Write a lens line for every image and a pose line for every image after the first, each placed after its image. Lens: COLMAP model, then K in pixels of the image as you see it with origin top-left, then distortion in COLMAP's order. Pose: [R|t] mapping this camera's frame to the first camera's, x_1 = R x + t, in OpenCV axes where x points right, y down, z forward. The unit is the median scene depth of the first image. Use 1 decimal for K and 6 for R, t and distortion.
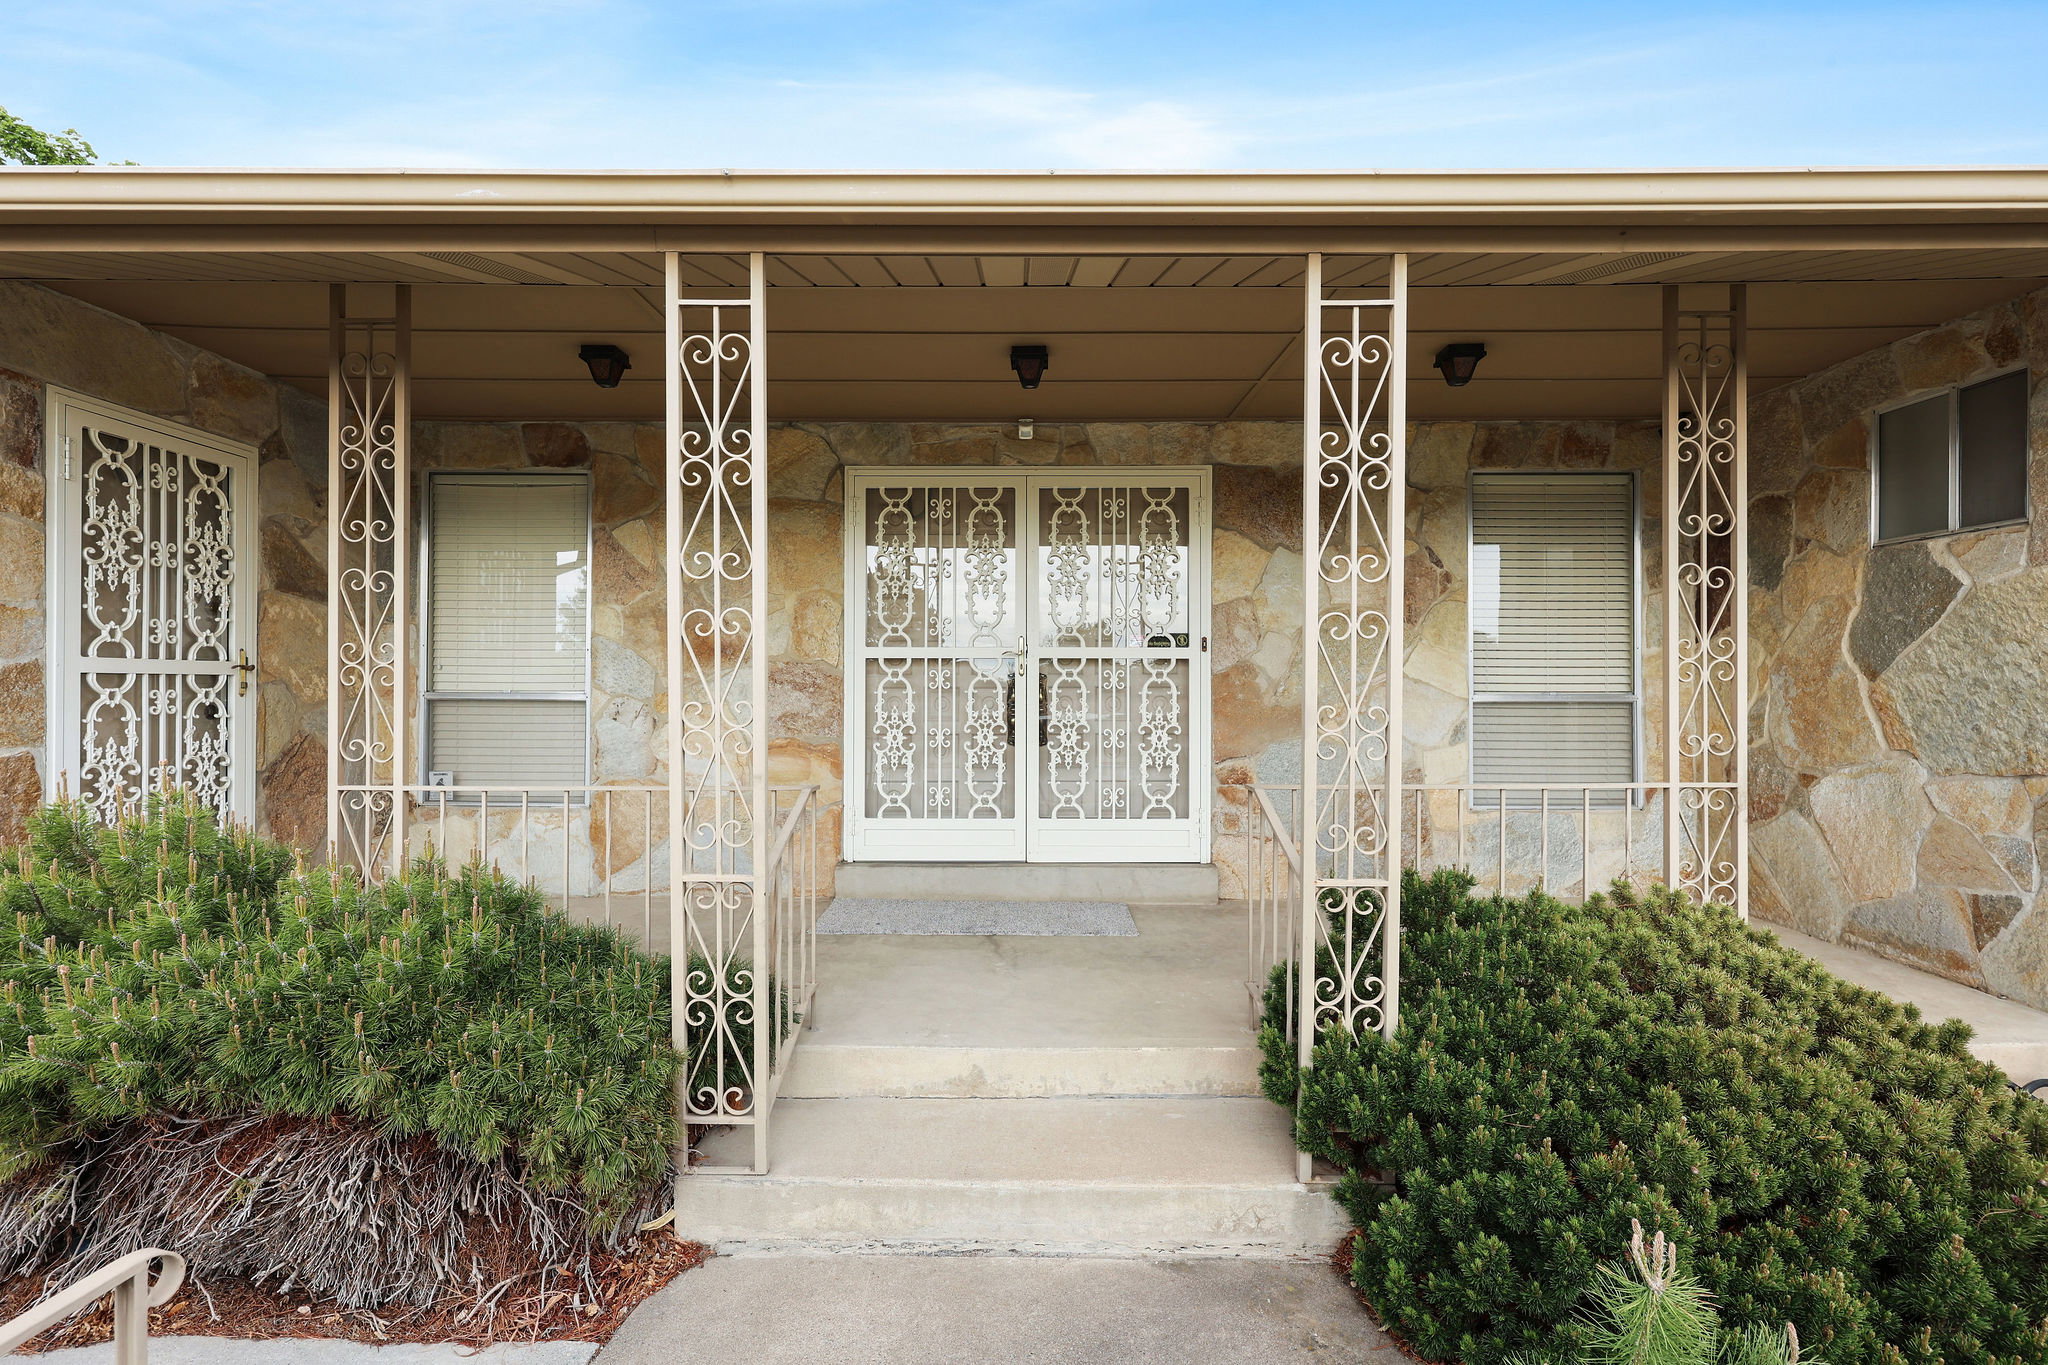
lens RADIAL K [[926.6, 0, 1018.4], [0, 926.6, 665.3], [0, 0, 1]] dist [0.001073, -0.000138]
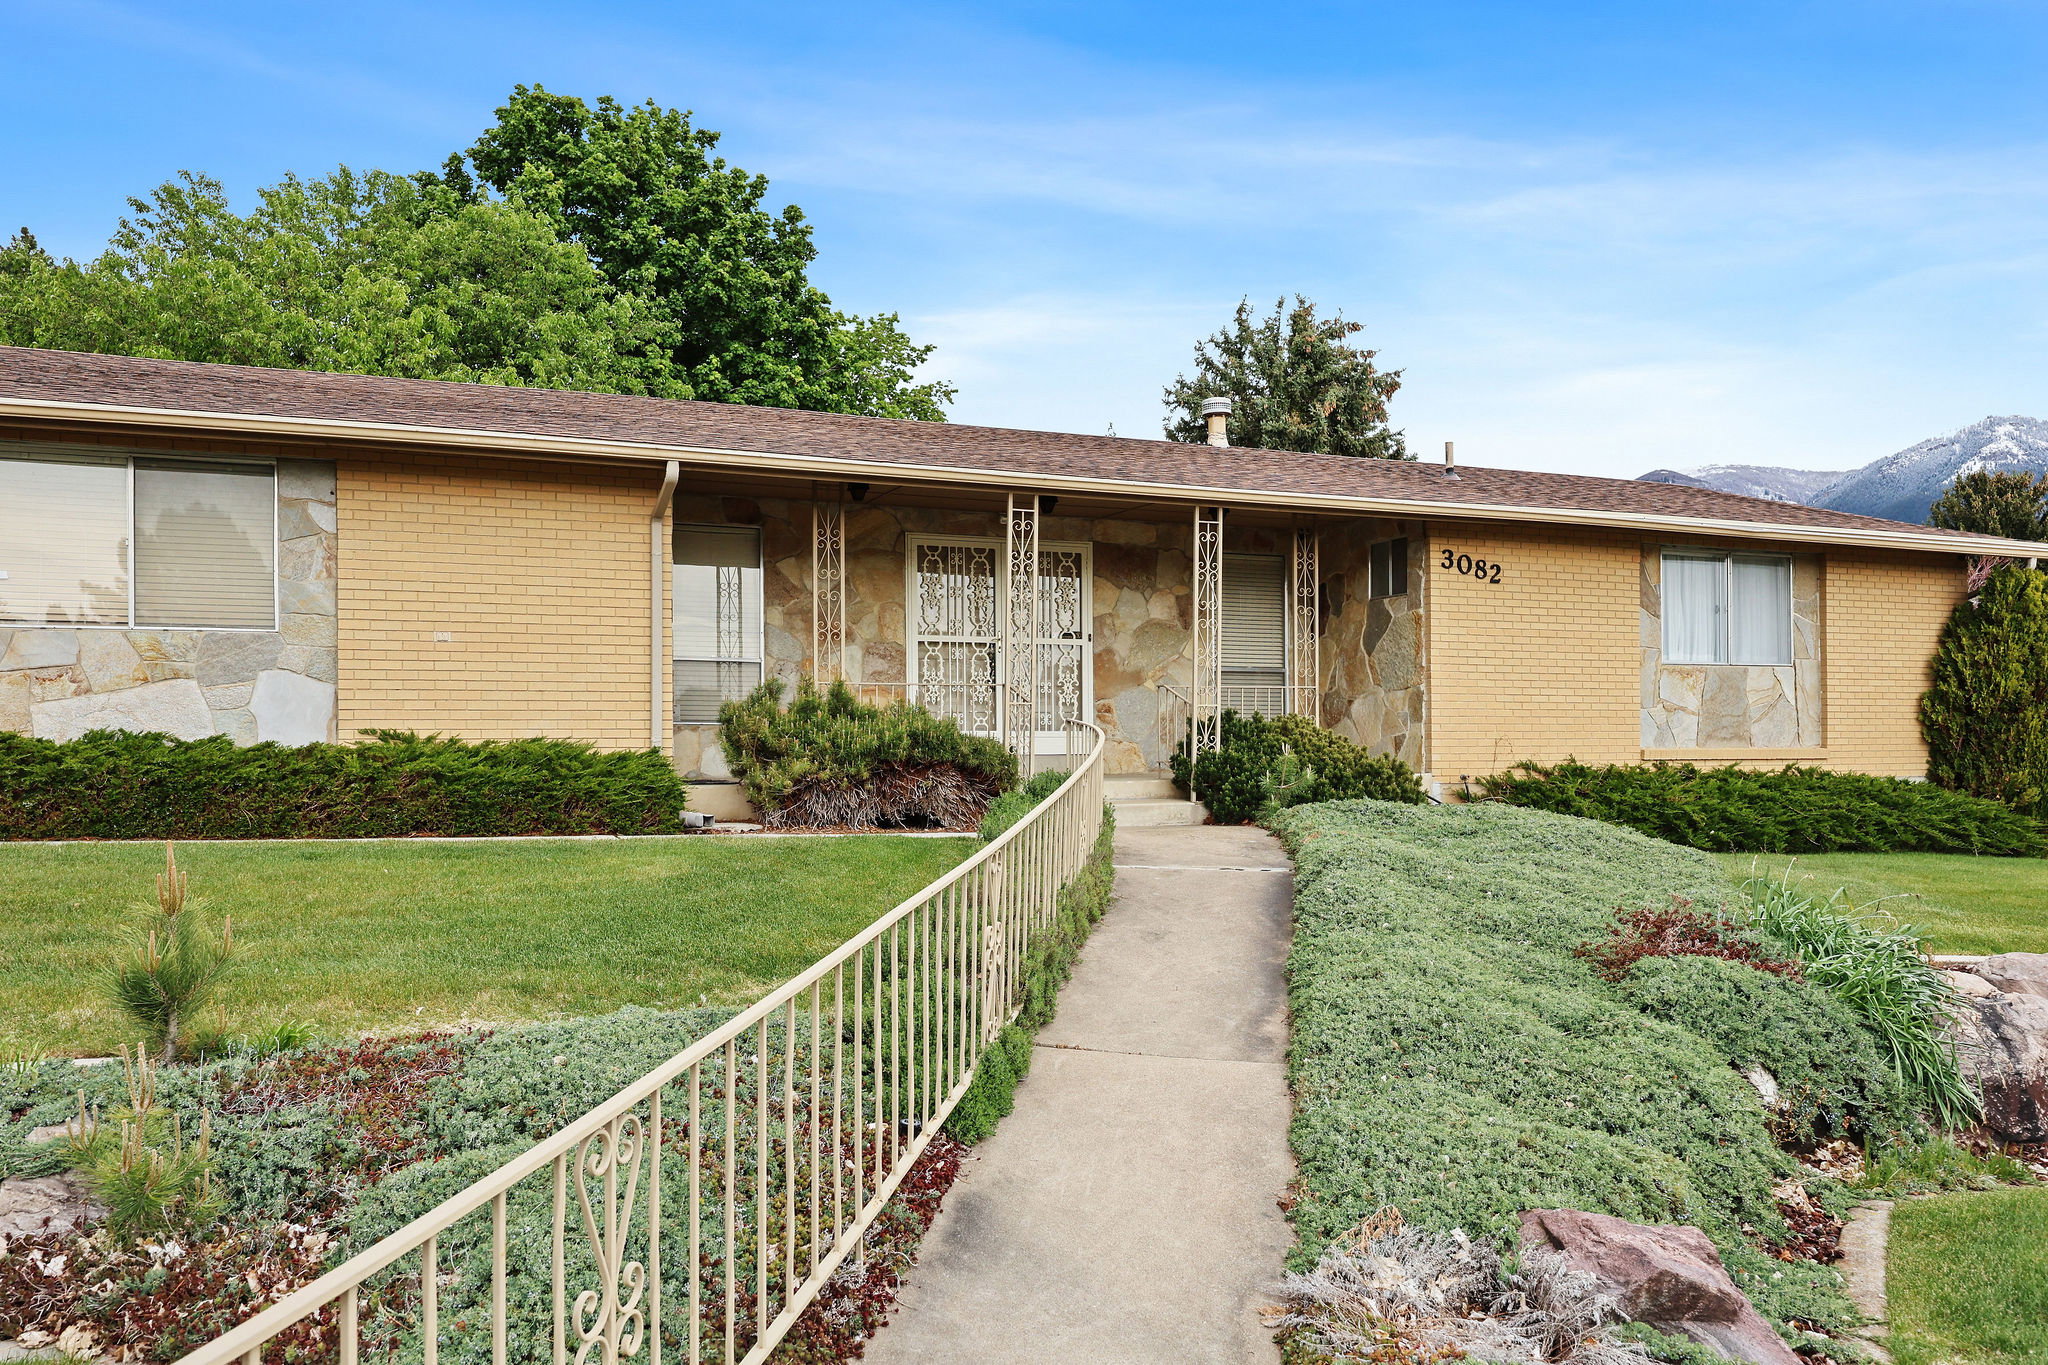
lens RADIAL K [[1535.3, 0, 1024.4], [0, 1535.3, 691.6], [0, 0, 1]] dist [-0.002515, -0.000044]
pose [[0.915688, 0.009416, 0.401780, -1.160681], [-0.001141, 0.999782, -0.020831, 0.150185], [-0.401889, 0.018616, 0.915499, -1.775390]]
